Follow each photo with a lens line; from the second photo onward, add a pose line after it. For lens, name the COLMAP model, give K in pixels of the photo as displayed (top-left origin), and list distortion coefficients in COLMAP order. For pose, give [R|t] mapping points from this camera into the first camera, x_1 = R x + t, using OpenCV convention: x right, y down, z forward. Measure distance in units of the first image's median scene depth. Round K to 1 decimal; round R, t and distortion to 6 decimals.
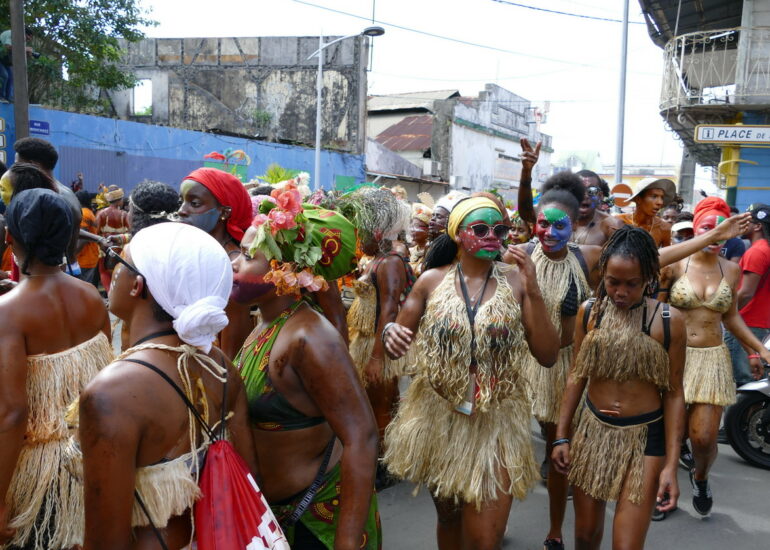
lens RADIAL K [[589.7, 0, 383.1], [0, 589.7, 266.6], [0, 0, 1]] dist [-0.002200, -0.005660]
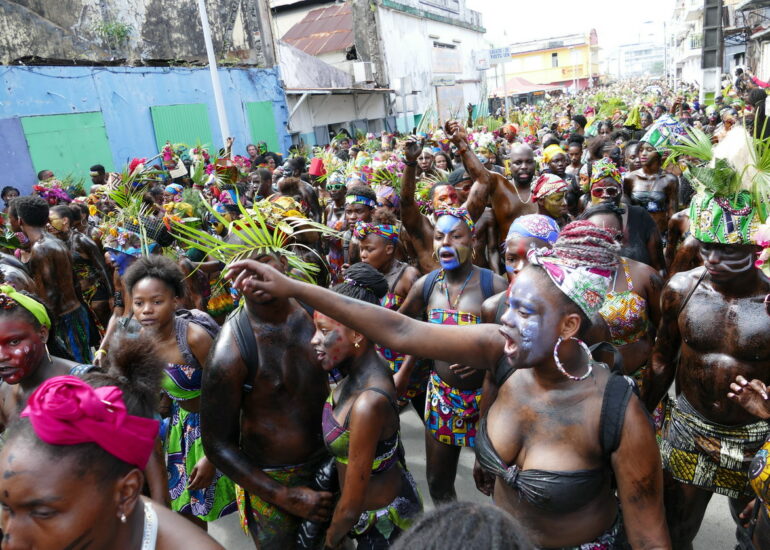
lens RADIAL K [[589.7, 0, 383.1], [0, 589.7, 266.6], [0, 0, 1]] dist [-0.002200, -0.005660]
pose [[0.973138, -0.195308, 0.121891, -0.040405], [0.175172, 0.971703, 0.158457, -0.046118], [-0.149390, -0.132849, 0.979813, 0.256054]]
